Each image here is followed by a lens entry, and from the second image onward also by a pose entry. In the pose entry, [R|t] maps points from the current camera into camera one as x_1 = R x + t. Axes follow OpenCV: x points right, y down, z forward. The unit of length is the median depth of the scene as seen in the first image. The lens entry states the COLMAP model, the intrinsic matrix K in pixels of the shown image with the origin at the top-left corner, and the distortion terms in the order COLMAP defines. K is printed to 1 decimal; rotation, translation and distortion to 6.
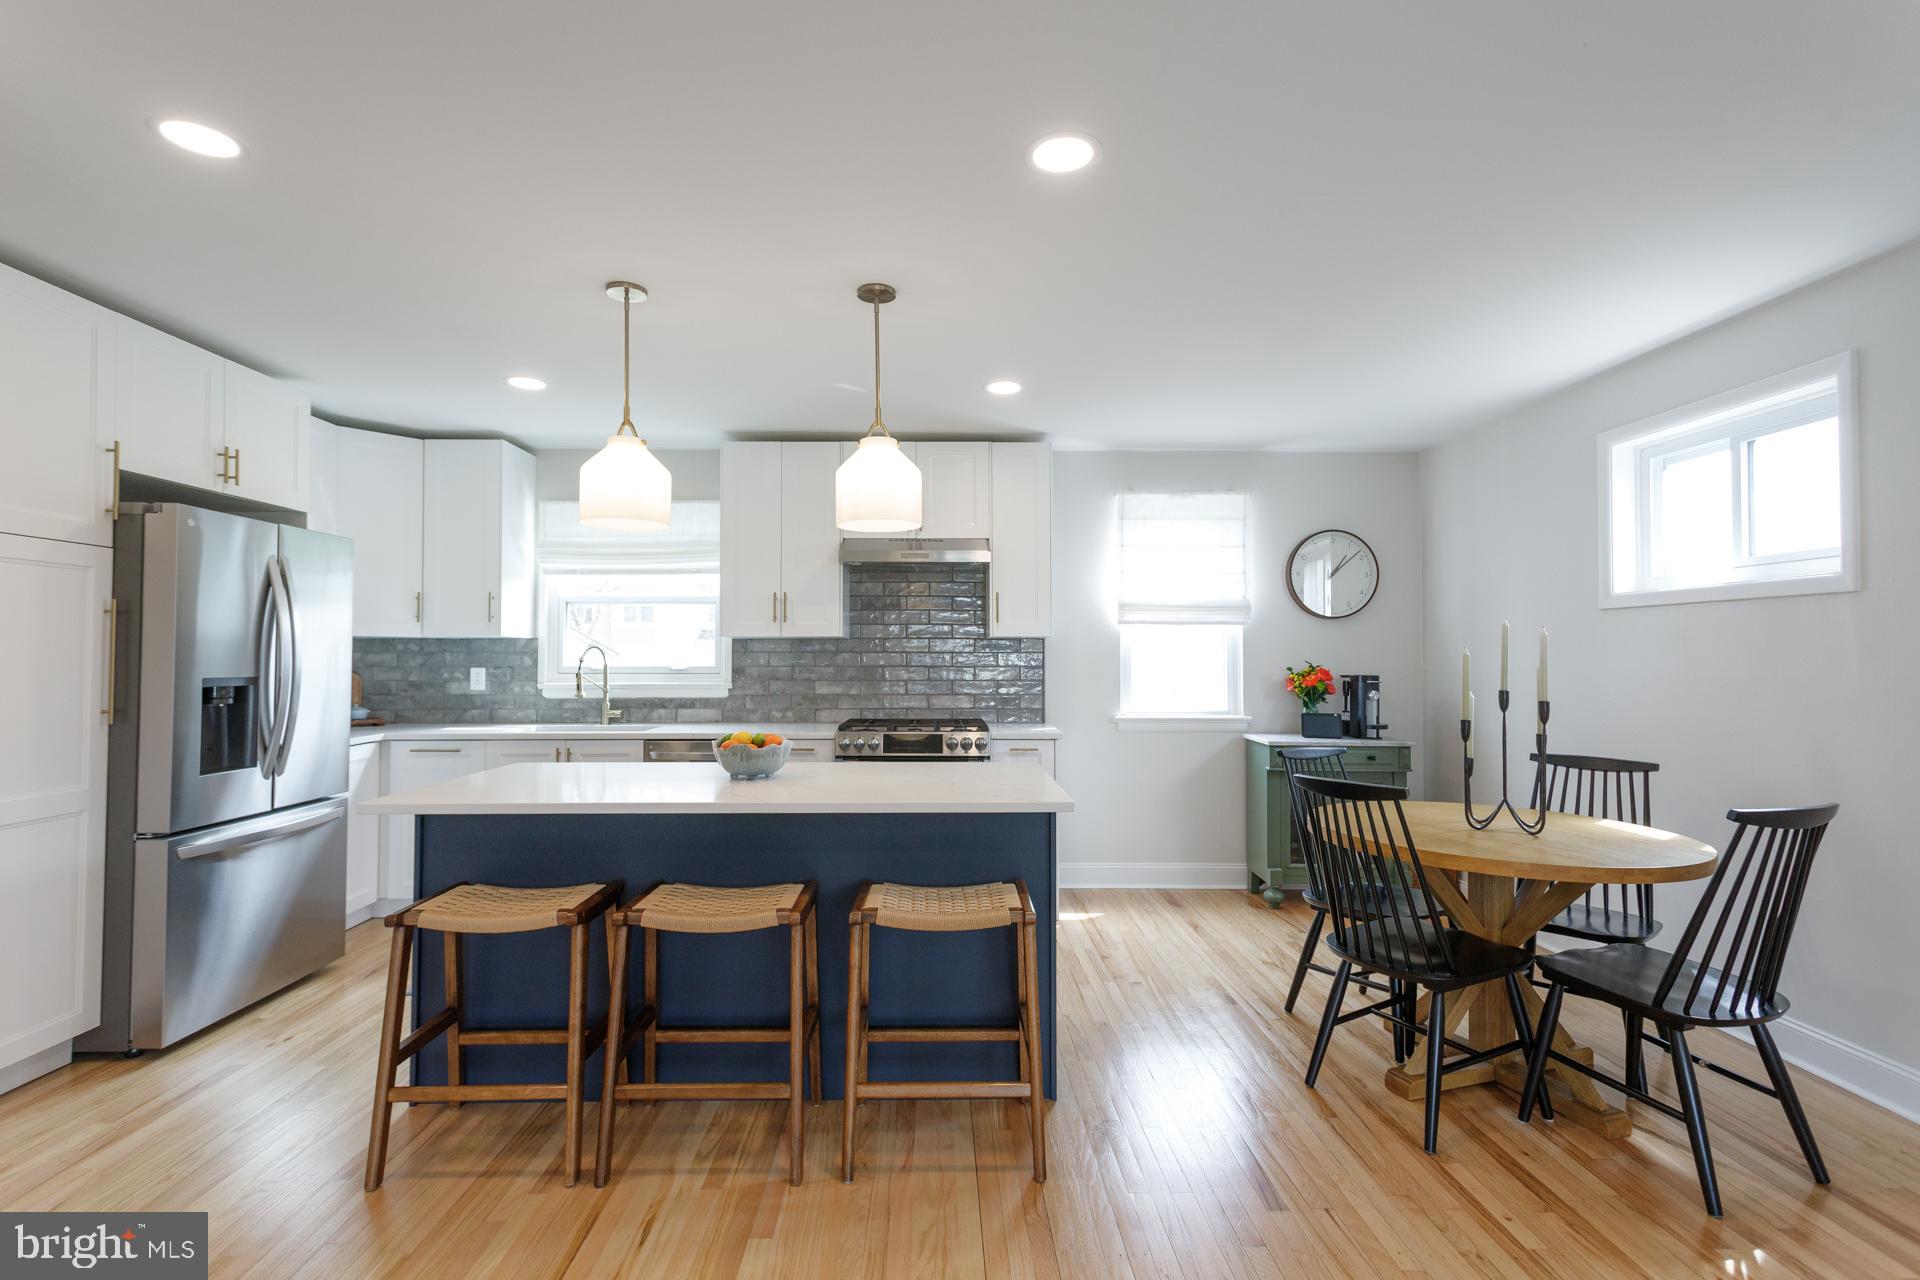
lens RADIAL K [[920.1, 0, 948.8], [0, 920.1, 636.0], [0, 0, 1]] dist [0.020047, -0.001043]
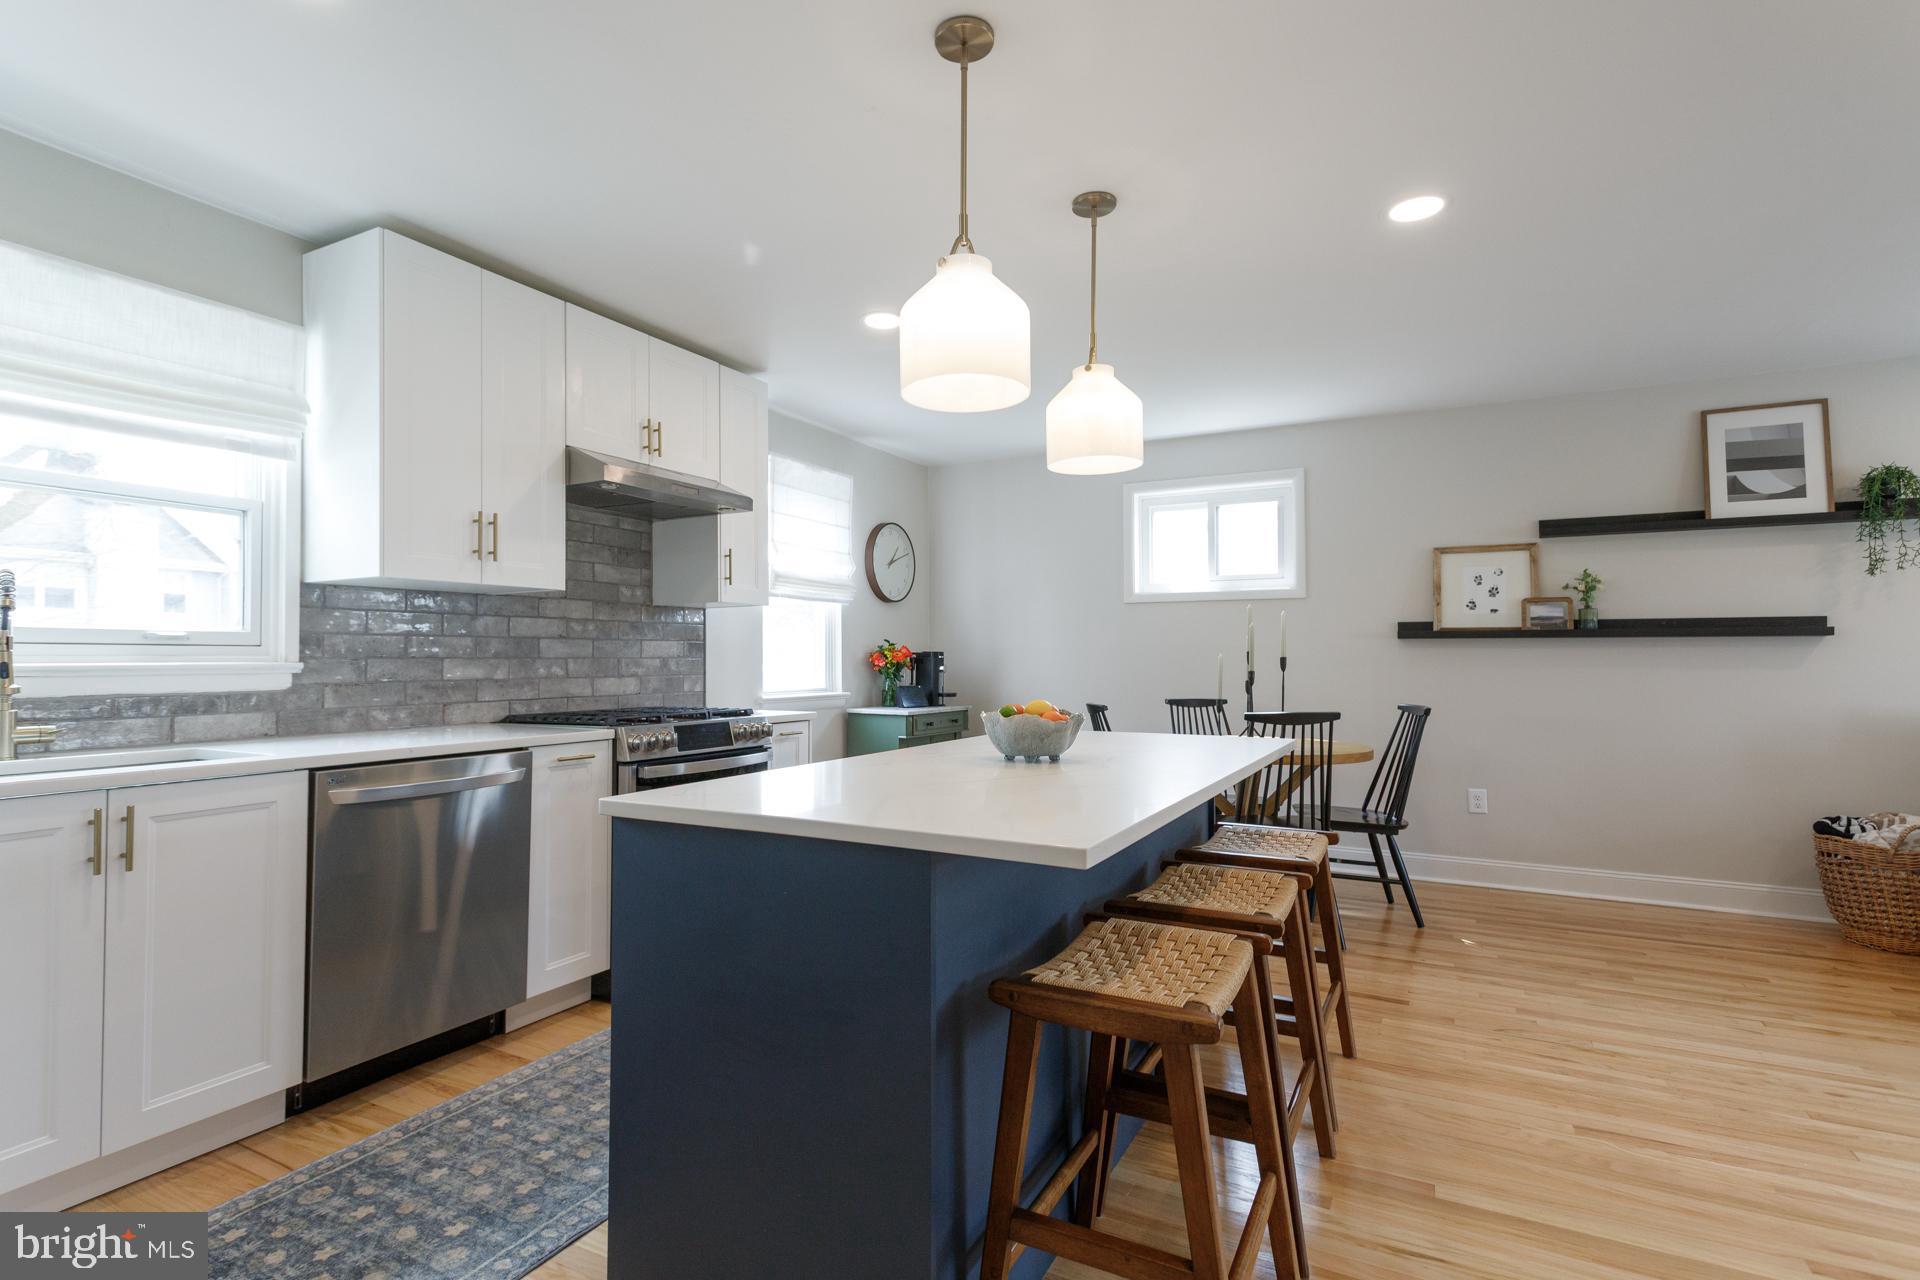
lens RADIAL K [[920.1, 0, 949.9], [0, 920.1, 640.5], [0, 0, 1]] dist [0.020047, -0.001043]
pose [[0.483536, 0.015732, 0.875183, -0.573114], [-0.017879, 0.999807, -0.008094, 0.038192], [-0.875142, -0.011733, 0.483724, 0.428538]]
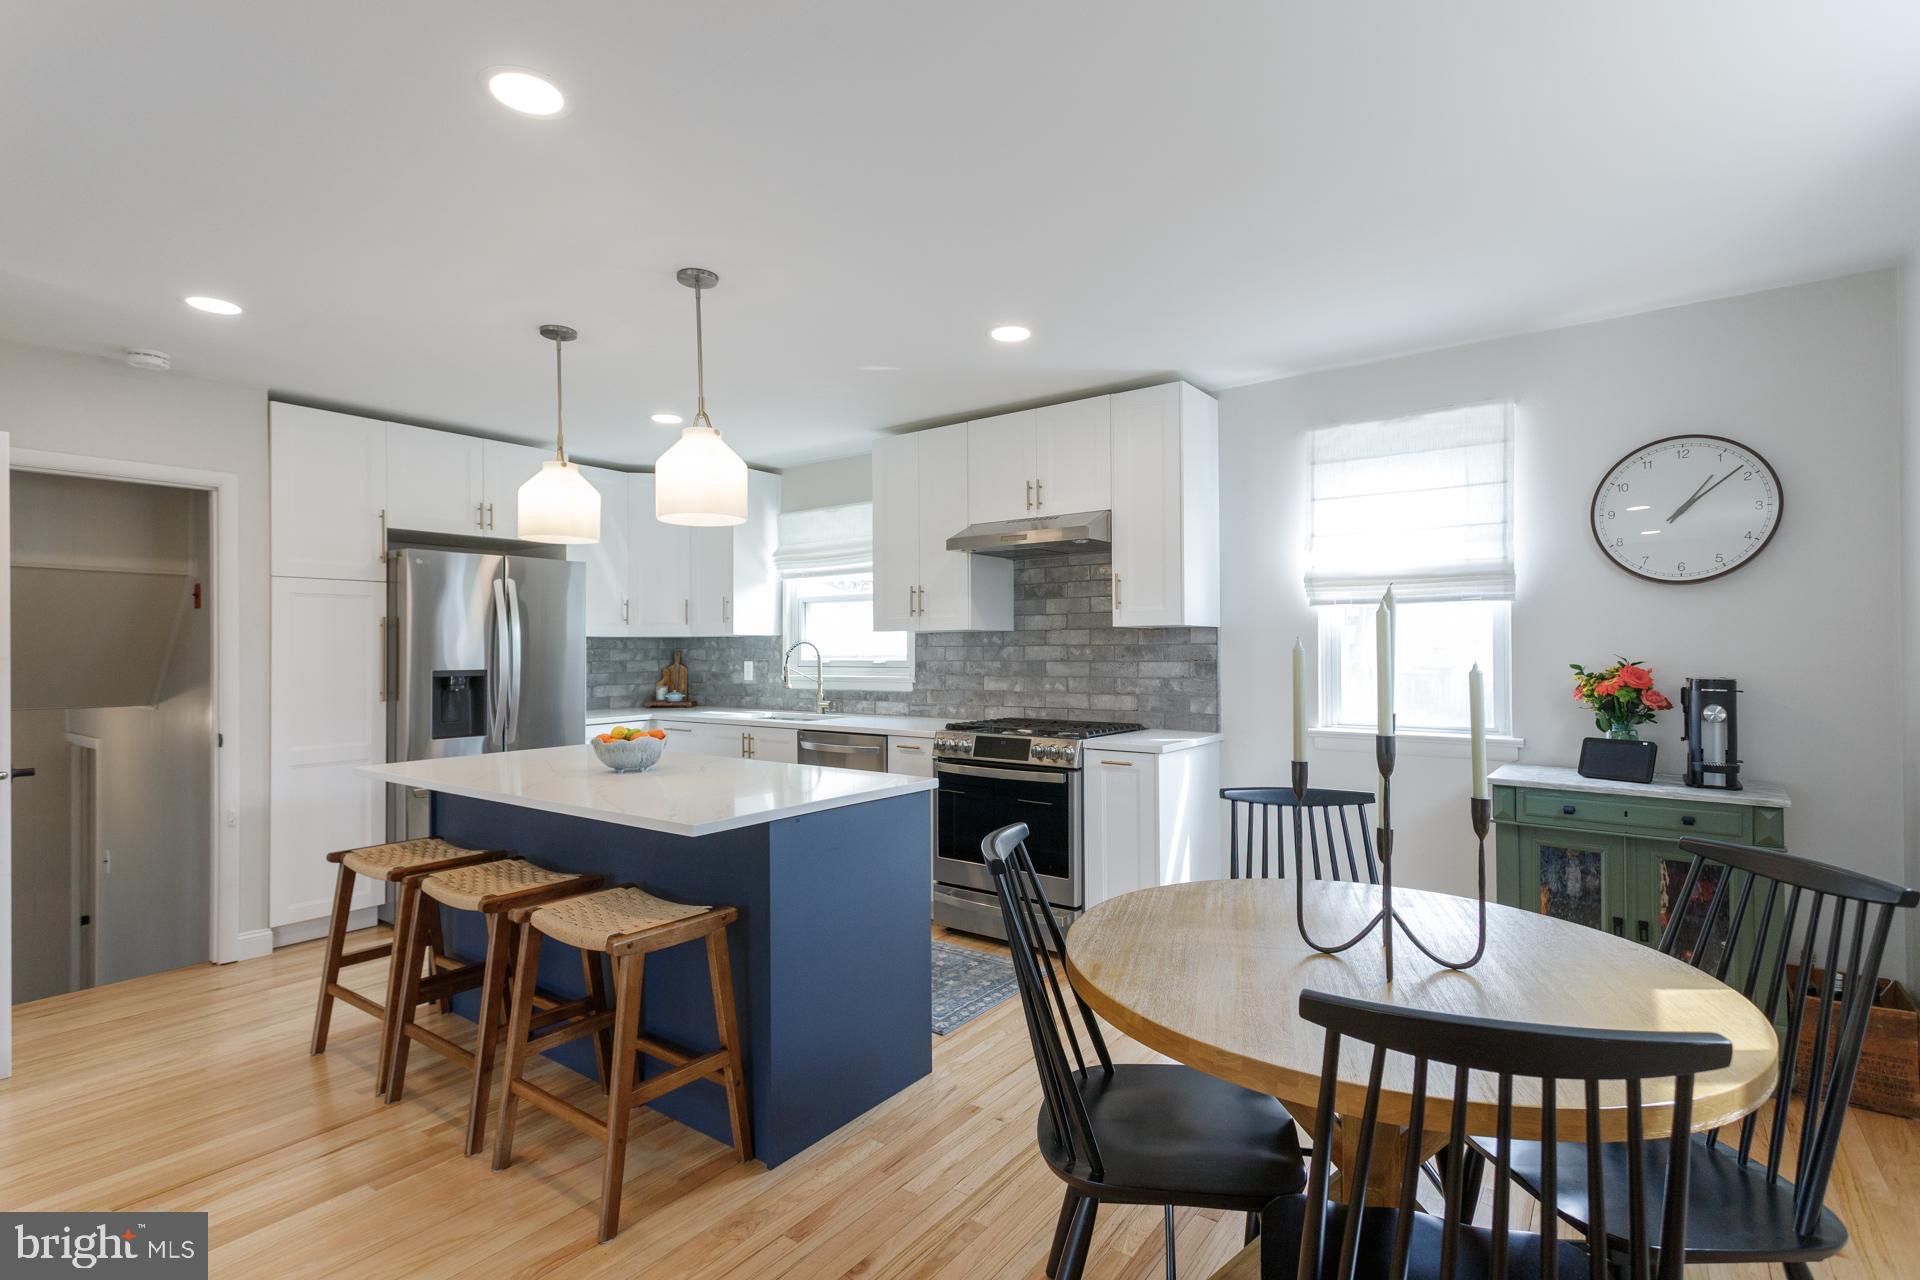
lens RADIAL K [[920.1, 0, 953.1], [0, 920.1, 643.5], [0, 0, 1]] dist [0.020047, -0.001043]
pose [[0.793003, -0.008993, -0.609151, 0.444665], [0.020546, 0.999717, 0.011987, 0.003261], [0.608871, -0.022022, 0.792964, 0.244339]]
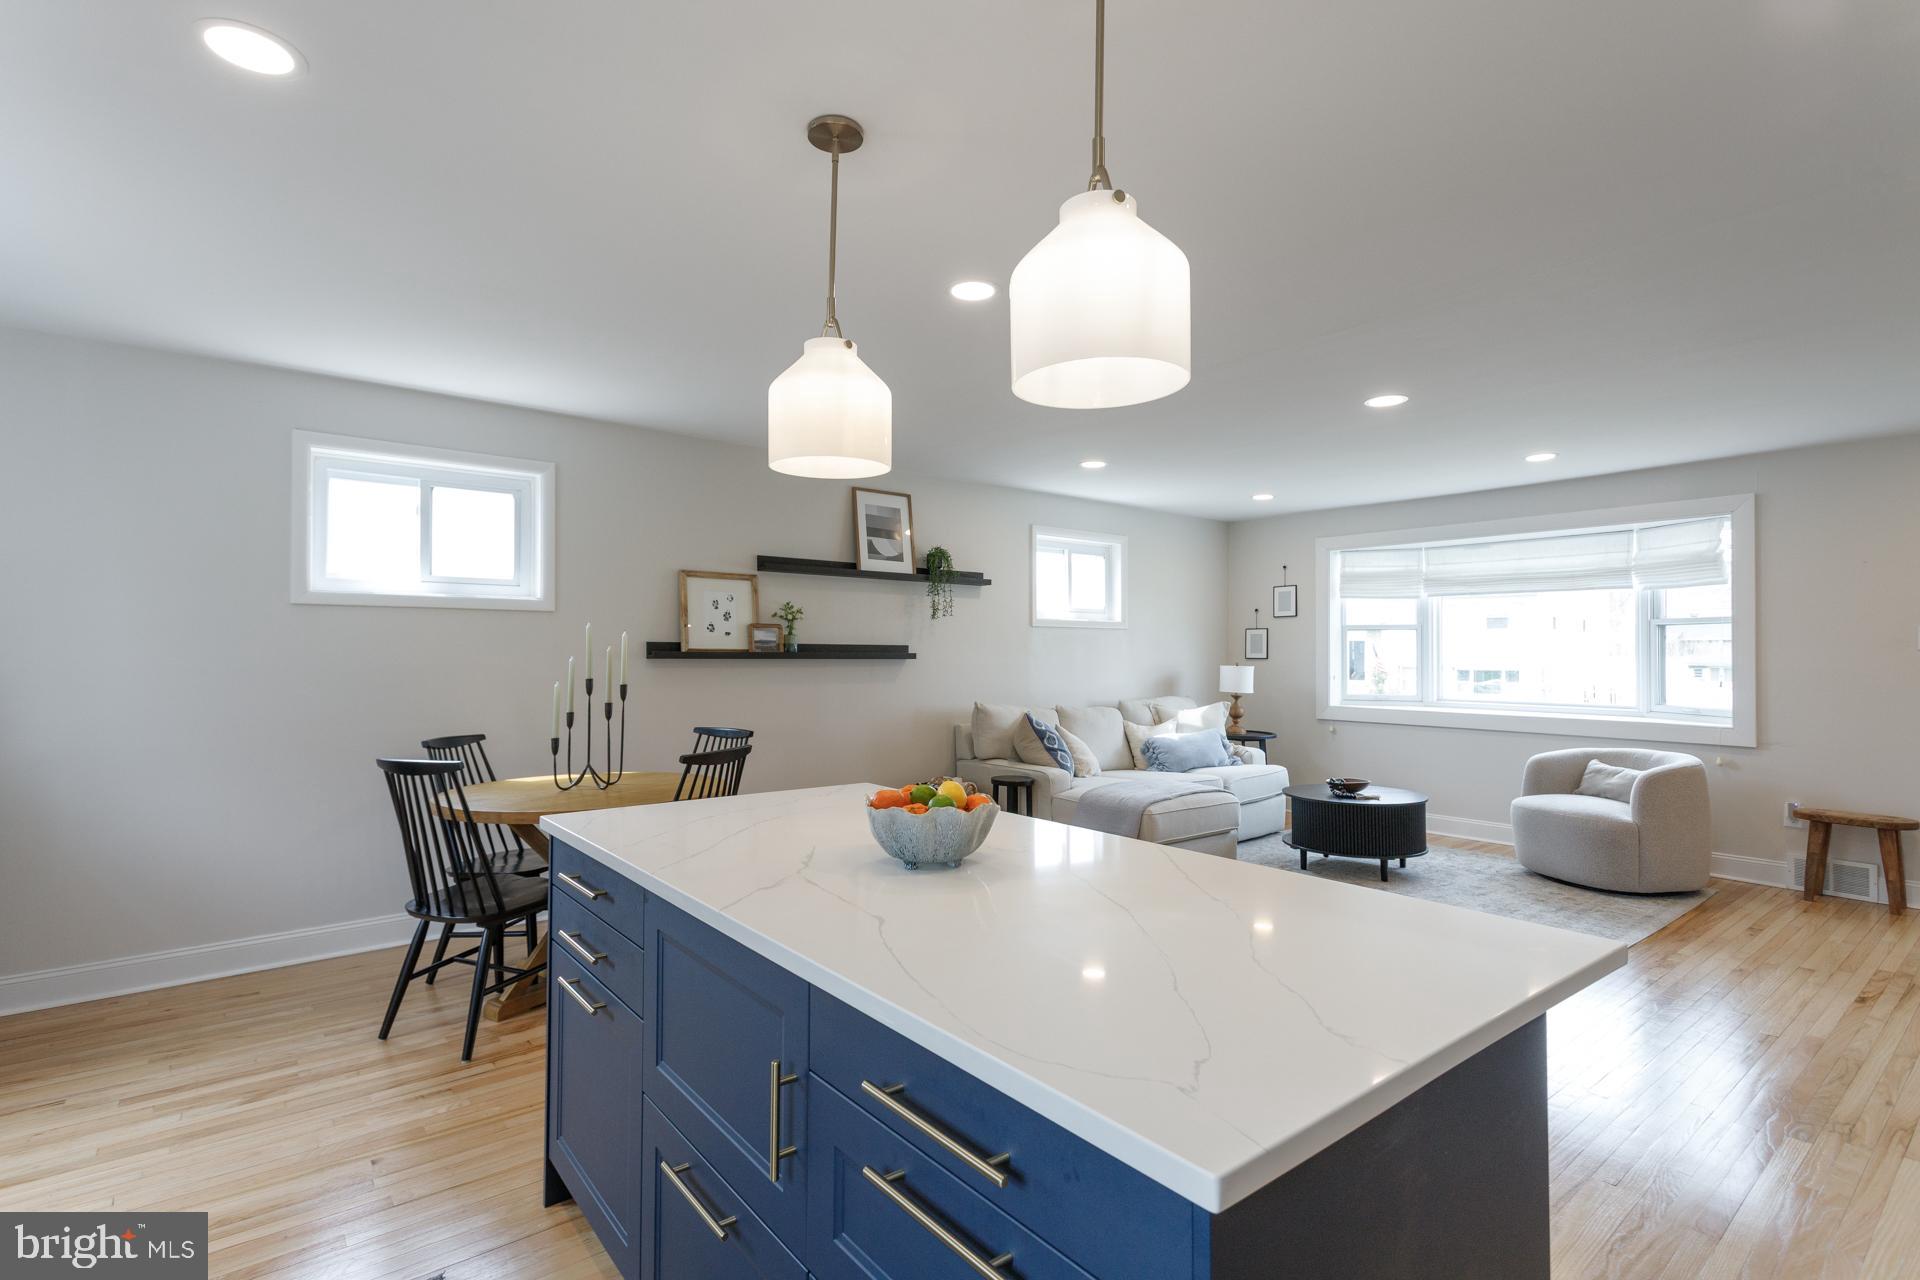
lens RADIAL K [[920.1, 0, 942.7], [0, 920.1, 633.5], [0, 0, 1]] dist [0.020047, -0.001043]
pose [[-0.608466, 0.012857, 0.793476, -0.426504], [-0.021132, 0.999252, -0.032396, 0.017147], [-0.793299, -0.036480, -0.607739, 0.846323]]
